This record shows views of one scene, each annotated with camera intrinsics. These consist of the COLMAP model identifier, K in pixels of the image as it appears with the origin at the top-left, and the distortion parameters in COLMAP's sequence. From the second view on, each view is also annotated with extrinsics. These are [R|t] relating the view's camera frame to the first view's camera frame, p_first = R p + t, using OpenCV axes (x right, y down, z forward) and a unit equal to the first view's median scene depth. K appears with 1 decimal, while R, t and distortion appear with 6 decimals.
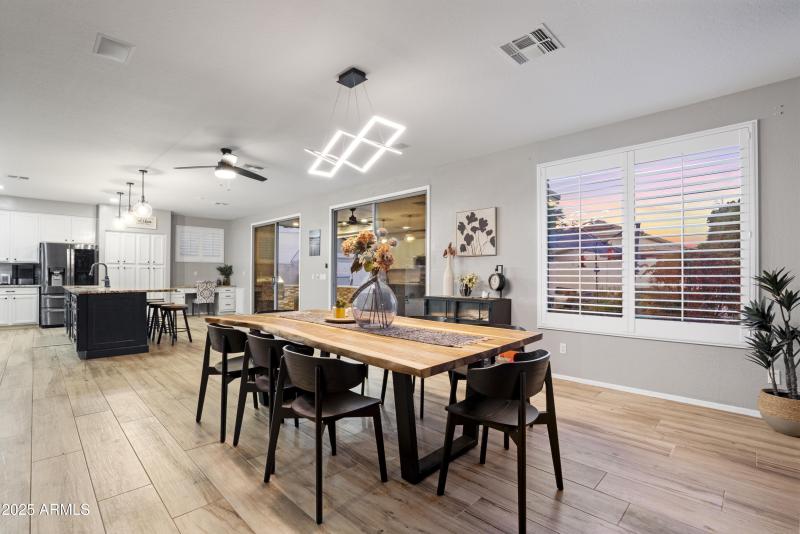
lens RADIAL K [[376.3, 0, 395.5], [0, 376.3, 271.7], [0, 0, 1]] dist [-0.026730, 0.000301]
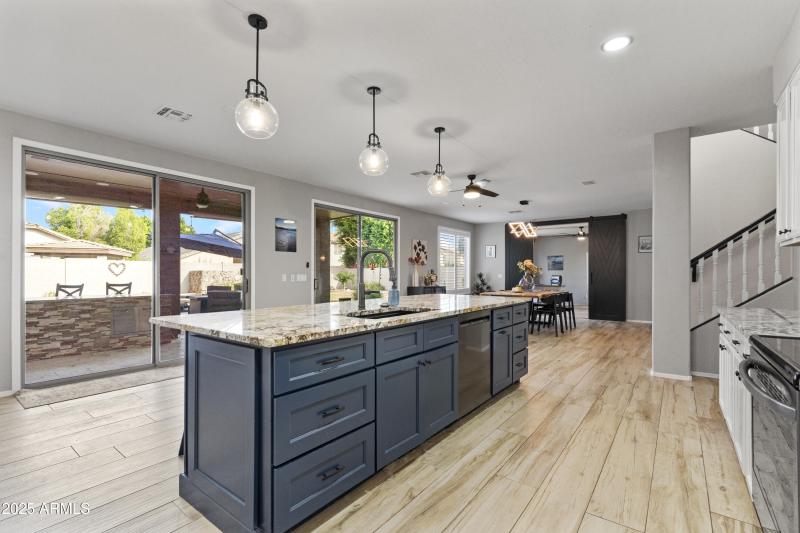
lens RADIAL K [[360.7, 0, 400.8], [0, 360.7, 271.2], [0, 0, 1]] dist [-0.001541, -0.000078]
pose [[-0.132598, 0.002761, 0.991166, -1.508004], [-0.008103, 0.999960, -0.003870, 0.000390], [-0.991137, -0.008545, -0.132570, 1.290721]]
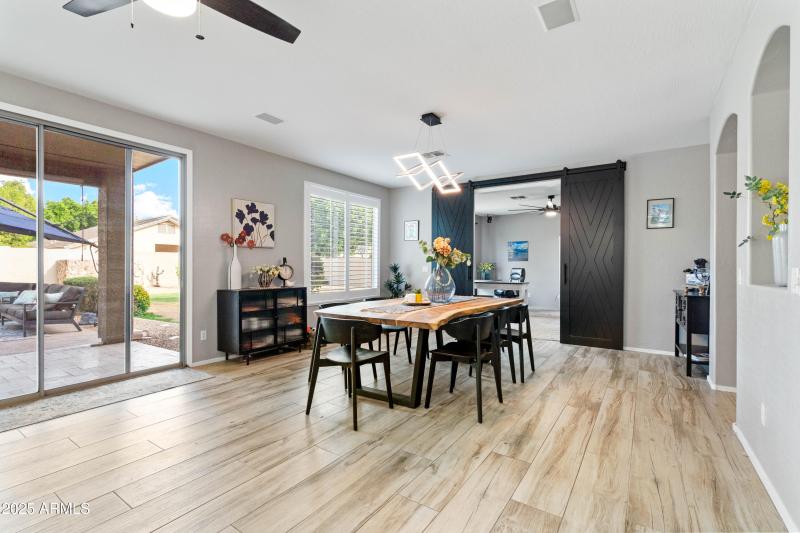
lens RADIAL K [[359.5, 0, 400.0], [0, 359.5, 266.5], [0, 0, 1]] dist [-0.000468, 0.000042]
pose [[-0.188481, -0.008206, 0.982043, -0.780892], [-0.011042, 0.999920, 0.006236, -0.000507], [-0.982015, -0.009668, -0.188556, 0.773551]]
